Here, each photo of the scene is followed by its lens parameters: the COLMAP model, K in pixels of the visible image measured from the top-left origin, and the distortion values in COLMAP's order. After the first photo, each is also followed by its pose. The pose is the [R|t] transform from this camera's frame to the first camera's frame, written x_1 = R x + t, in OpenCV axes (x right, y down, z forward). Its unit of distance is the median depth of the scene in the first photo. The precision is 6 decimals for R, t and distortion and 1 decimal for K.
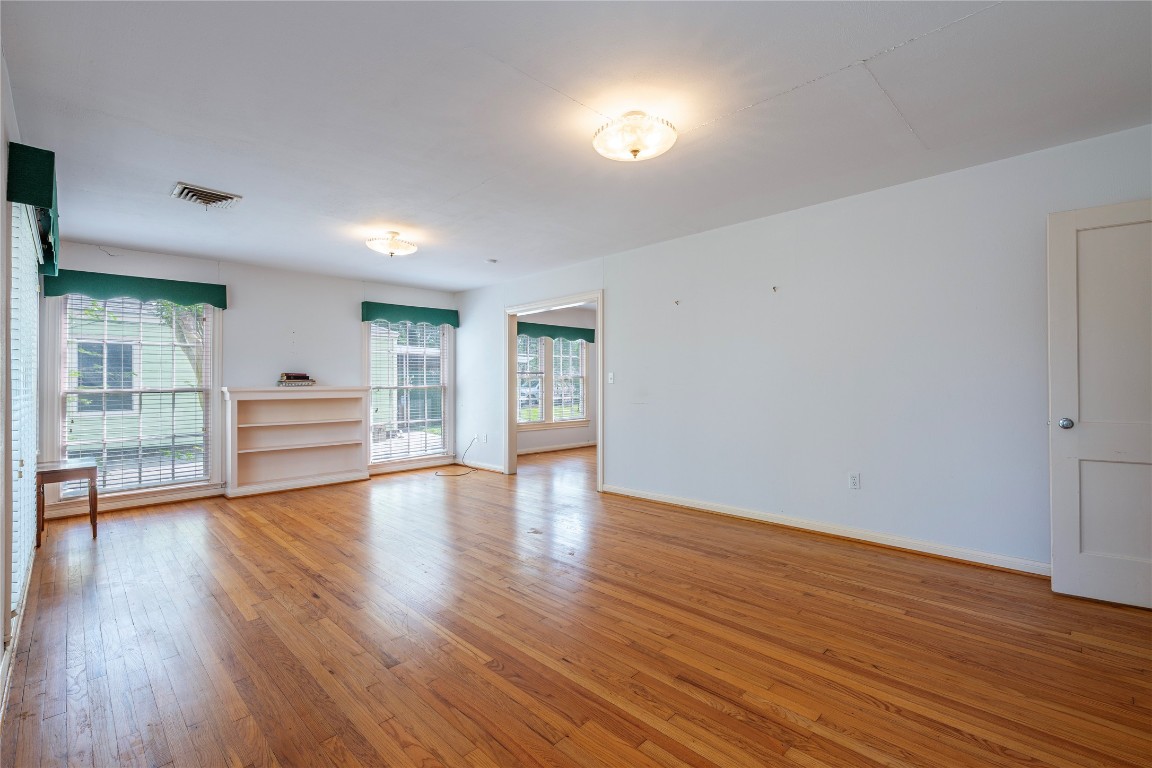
lens RADIAL K [[507.4, 0, 582.5], [0, 507.4, 382.3], [0, 0, 1]] dist [0.001195, 0.000100]
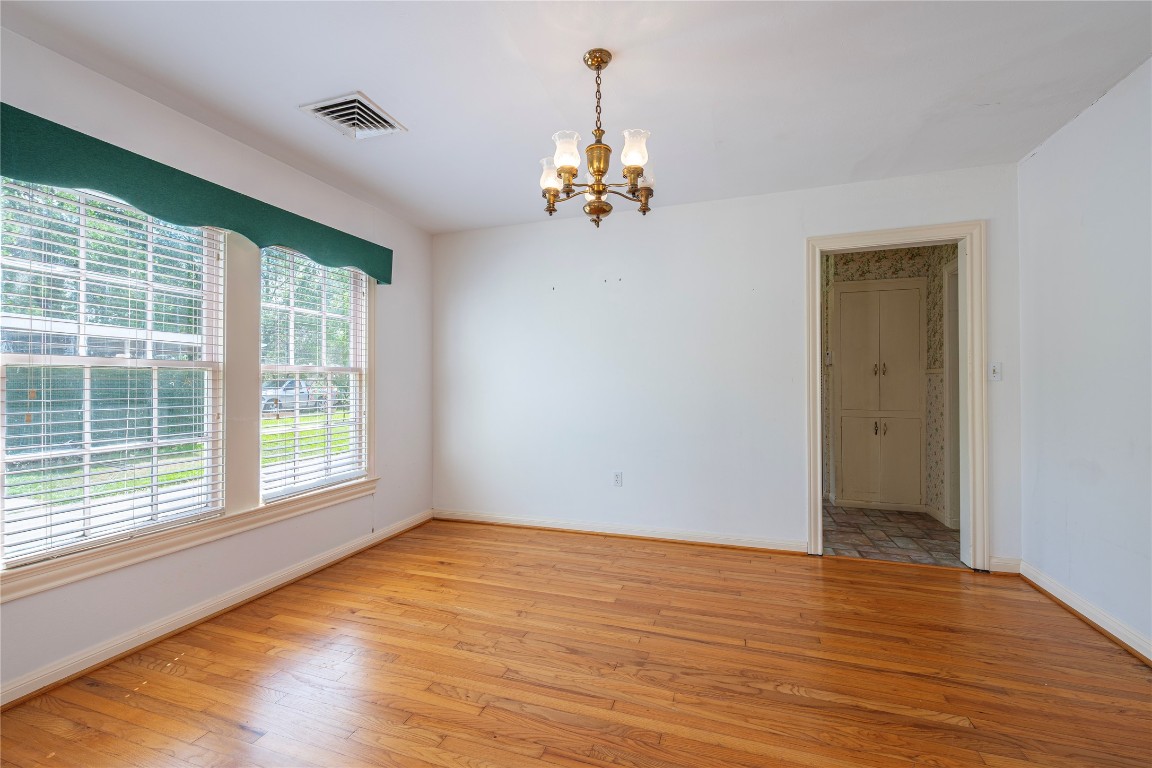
lens RADIAL K [[492.5, 0, 576.0], [0, 492.5, 384.0], [0, 0, 1]] dist [0.030189, 0.000158]
pose [[0.894062, 0.005136, 0.447914, -0.035104], [-0.003906, 0.999986, -0.003669, 0.001547], [-0.447926, 0.001531, 0.894069, 1.026125]]
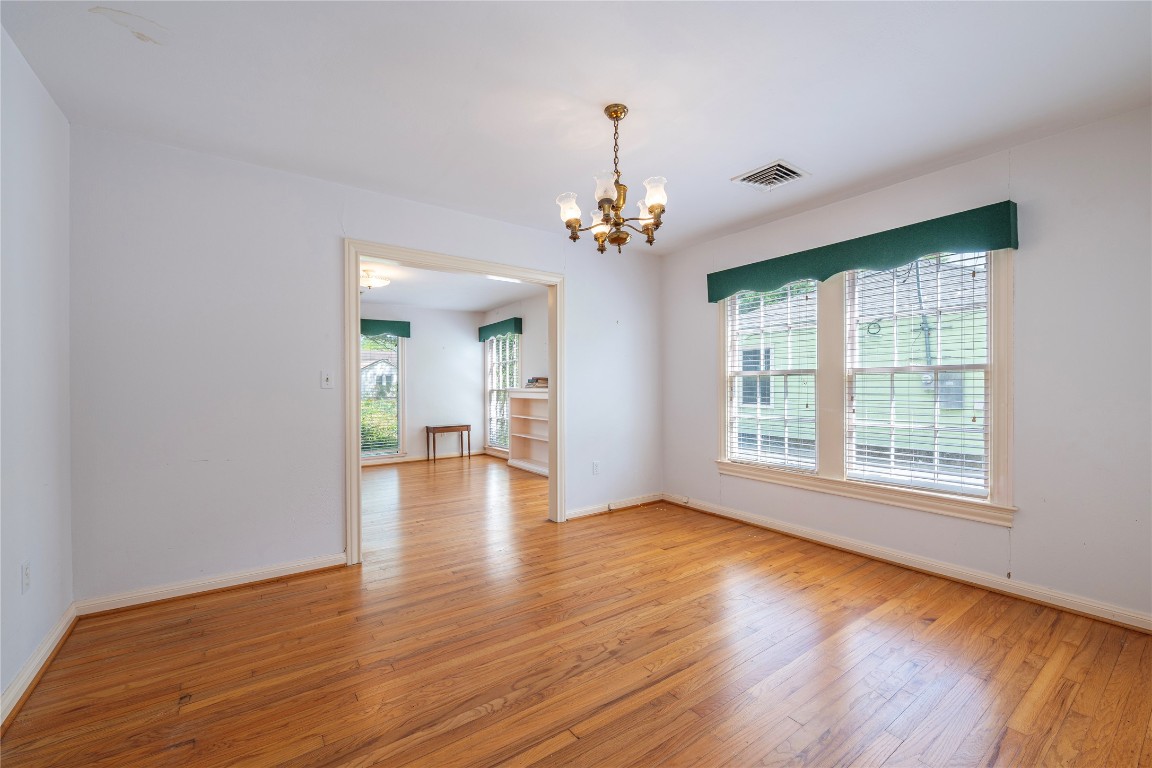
lens RADIAL K [[492.5, 0, 576.0], [0, 492.5, 384.0], [0, 0, 1]] dist [0.030189, 0.000158]
pose [[-0.192684, -0.002383, -0.981258, 0.618532], [0.005798, 0.999977, -0.003567, 0.001702], [0.981244, -0.006377, -0.192666, 1.419828]]
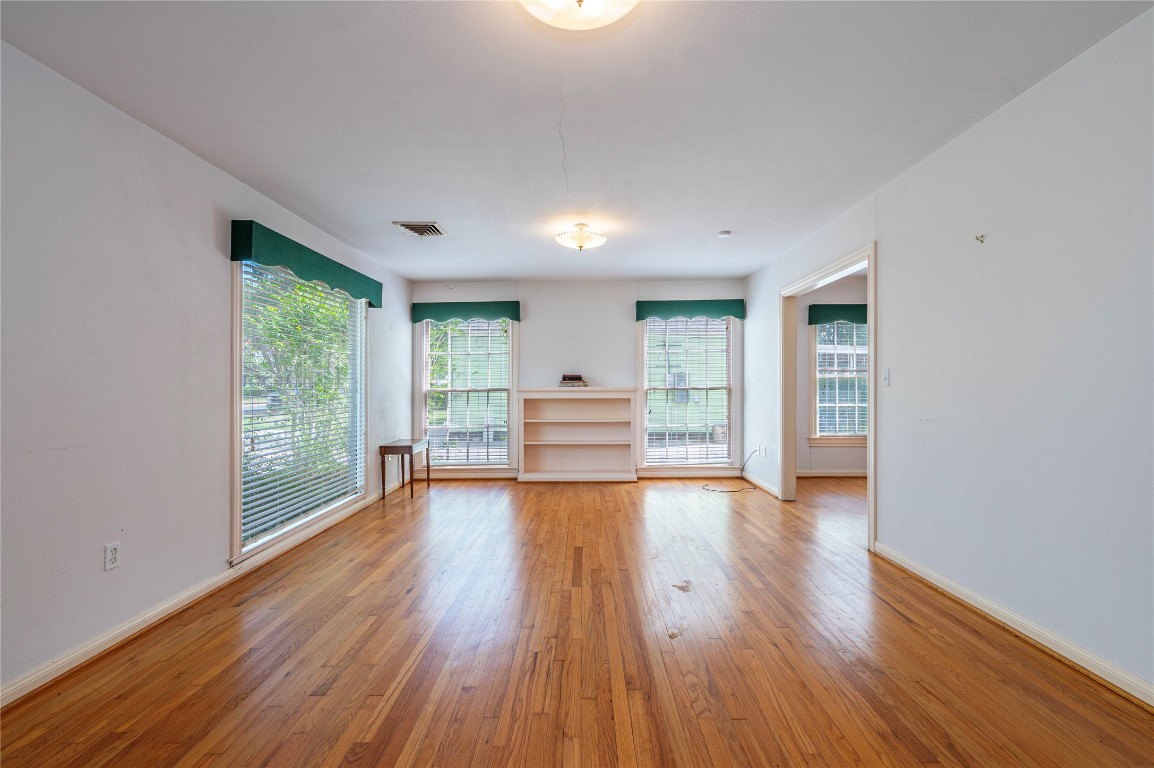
lens RADIAL K [[511.4, 0, 582.4], [0, 511.4, 381.9], [0, 0, 1]] dist [-0.000735, 0.000118]
pose [[0.699474, 0.000232, -0.714658, 0.244590], [0.000802, 0.999999, 0.001110, -0.003927], [0.714658, -0.001349, 0.699473, 0.271379]]
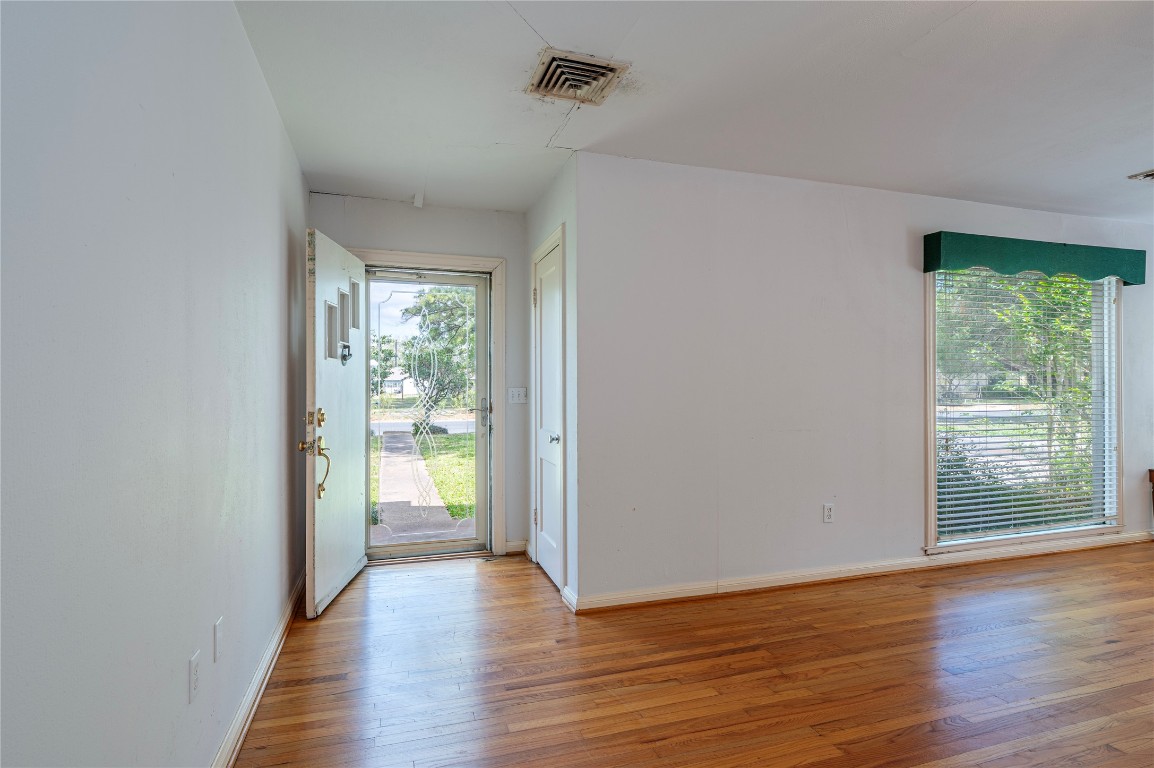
lens RADIAL K [[591.3, 0, 577.0], [0, 591.3, 384.0], [0, 0, 1]] dist [-0.001415, -0.000101]
pose [[-0.462203, 0.004309, -0.886763, 0.393617], [0.008542, 0.999963, 0.000406, -0.008324], [0.886733, -0.007387, -0.462223, 0.347779]]
